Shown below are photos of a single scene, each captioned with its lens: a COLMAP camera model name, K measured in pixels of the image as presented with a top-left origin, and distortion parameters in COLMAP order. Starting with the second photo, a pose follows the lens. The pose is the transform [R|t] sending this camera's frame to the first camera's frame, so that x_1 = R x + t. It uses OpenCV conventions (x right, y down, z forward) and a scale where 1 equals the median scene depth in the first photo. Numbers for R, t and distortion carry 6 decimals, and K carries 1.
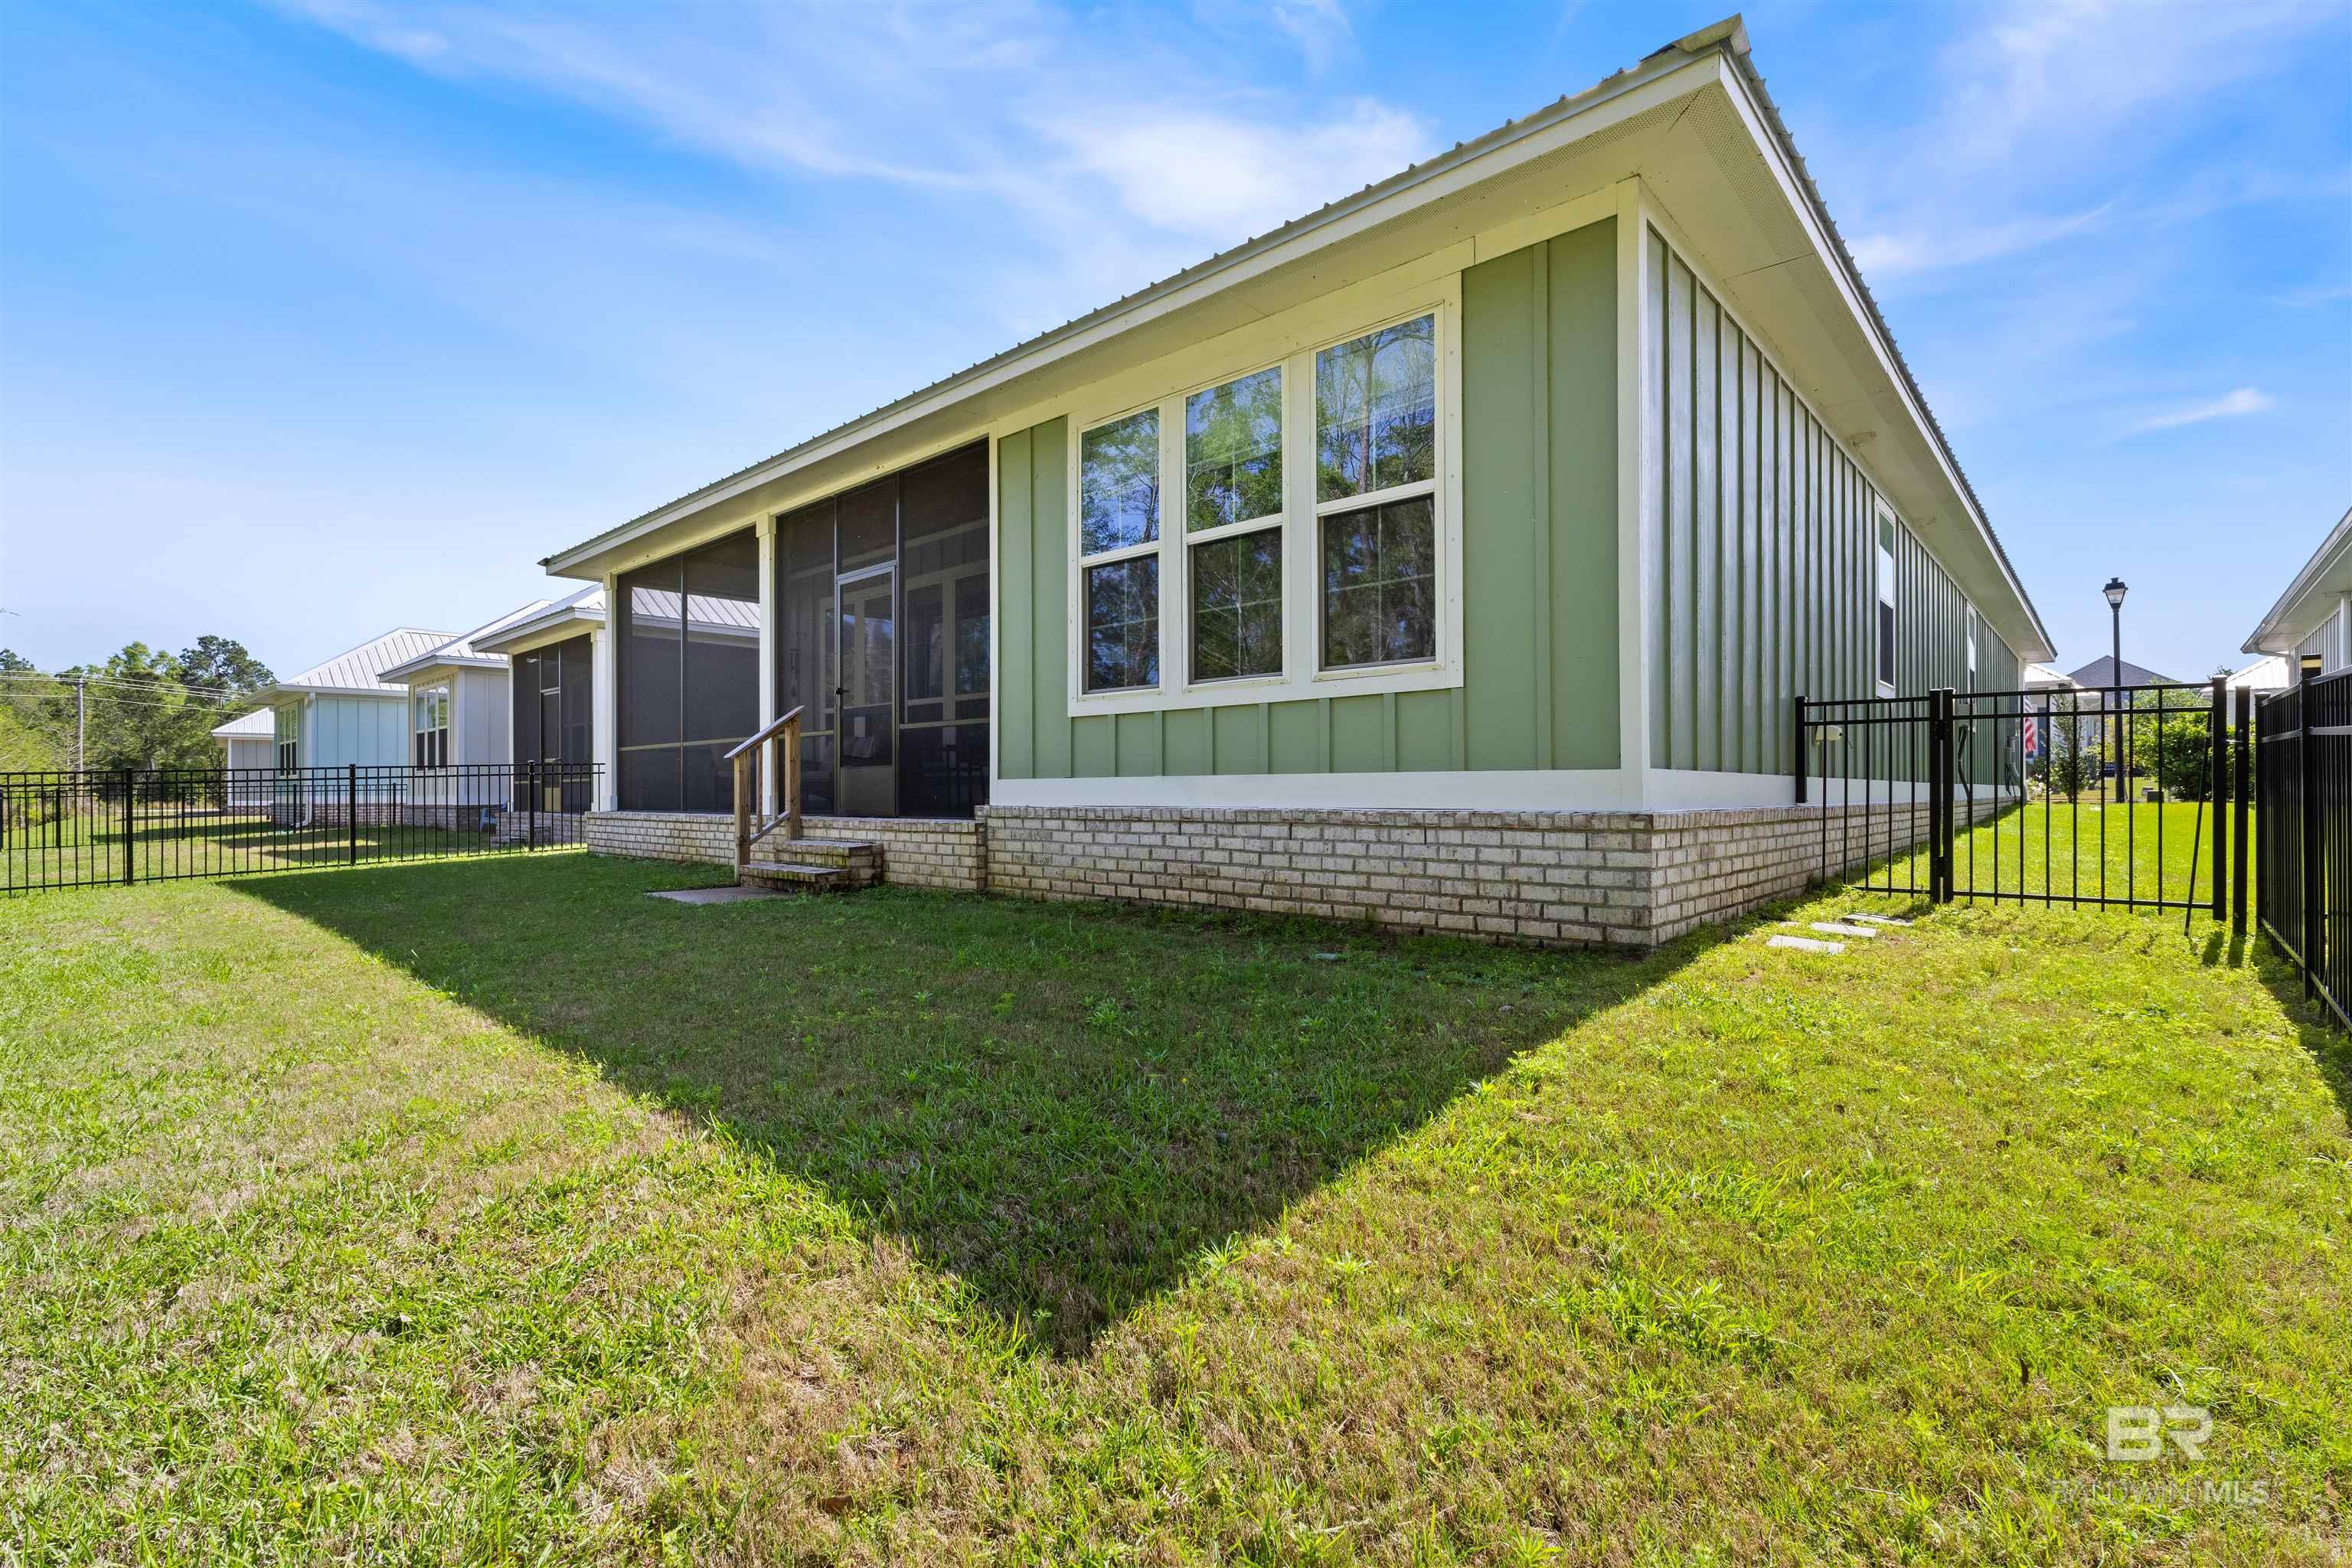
lens RADIAL K [[1055.7, 0, 1181.5], [0, 1055.7, 793.7], [0, 0, 1]] dist [-0.000011, 0.000012]
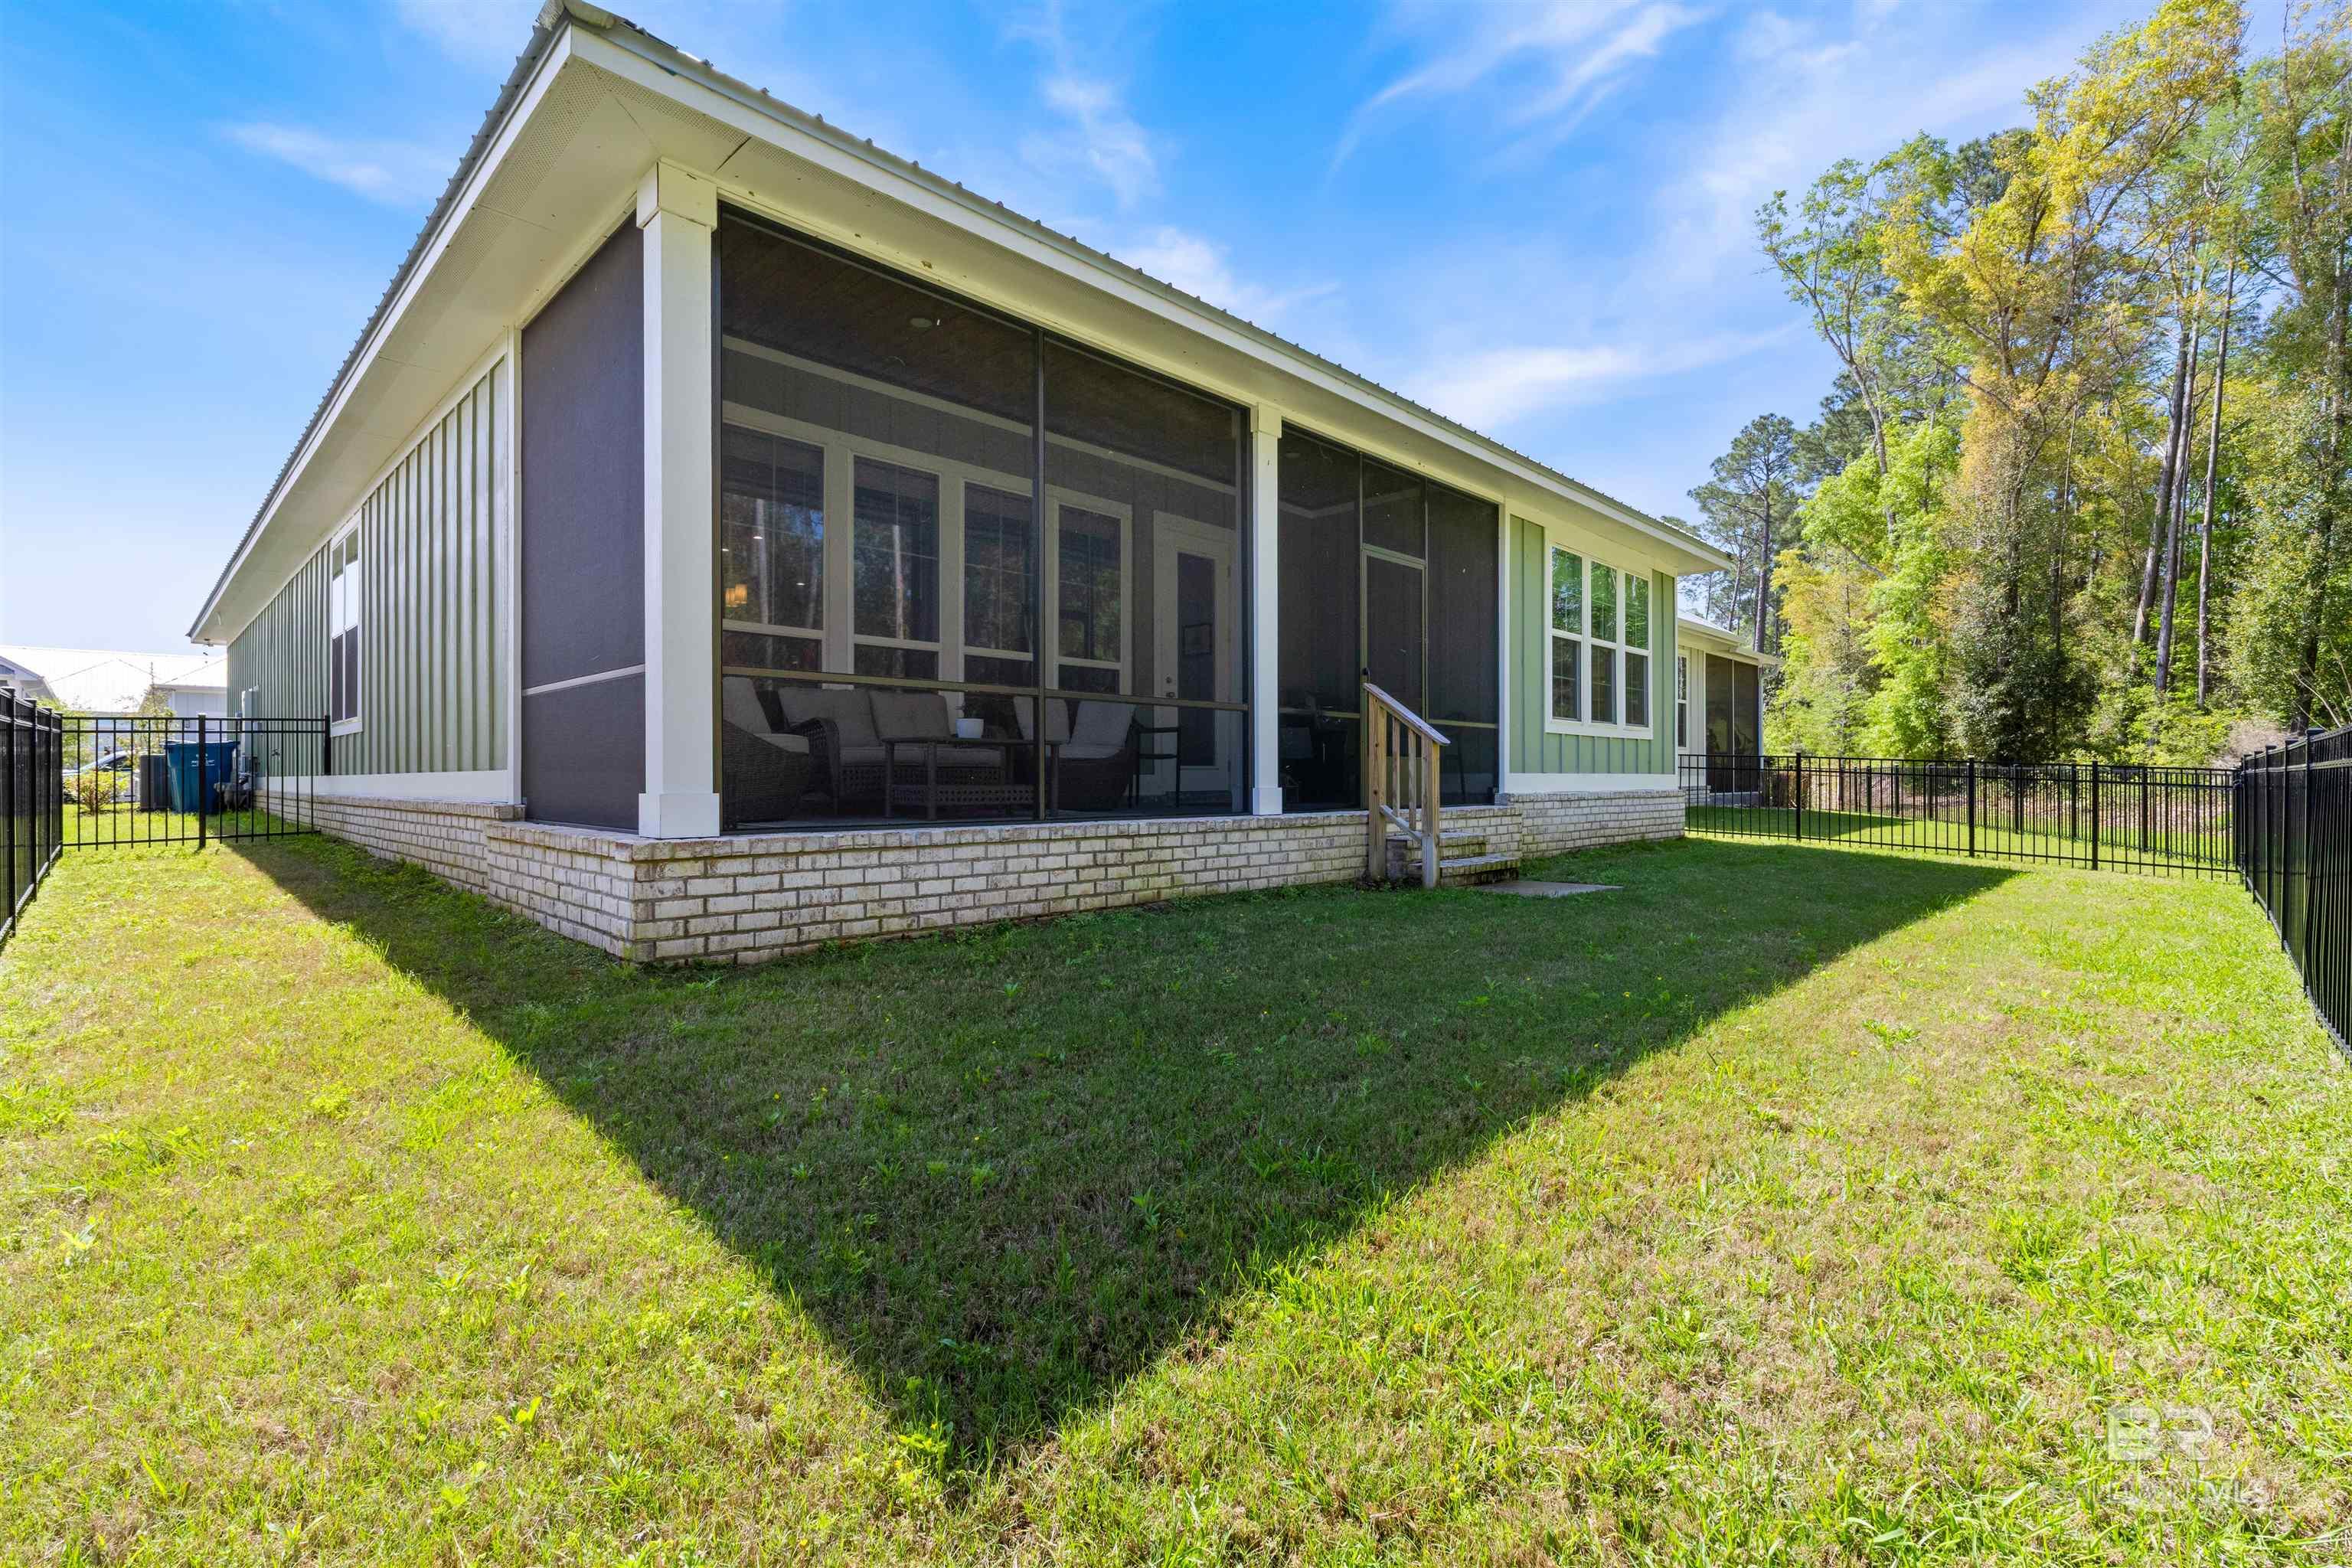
lens RADIAL K [[1055.7, 0, 1181.5], [0, 1055.7, 793.7], [0, 0, 1]] dist [-0.000011, 0.000012]
pose [[0.025363, -0.010441, 0.999624, -1.390953], [0.005636, 0.999931, 0.010302, -0.003900], [-0.999662, 0.005372, 0.025420, 1.278596]]
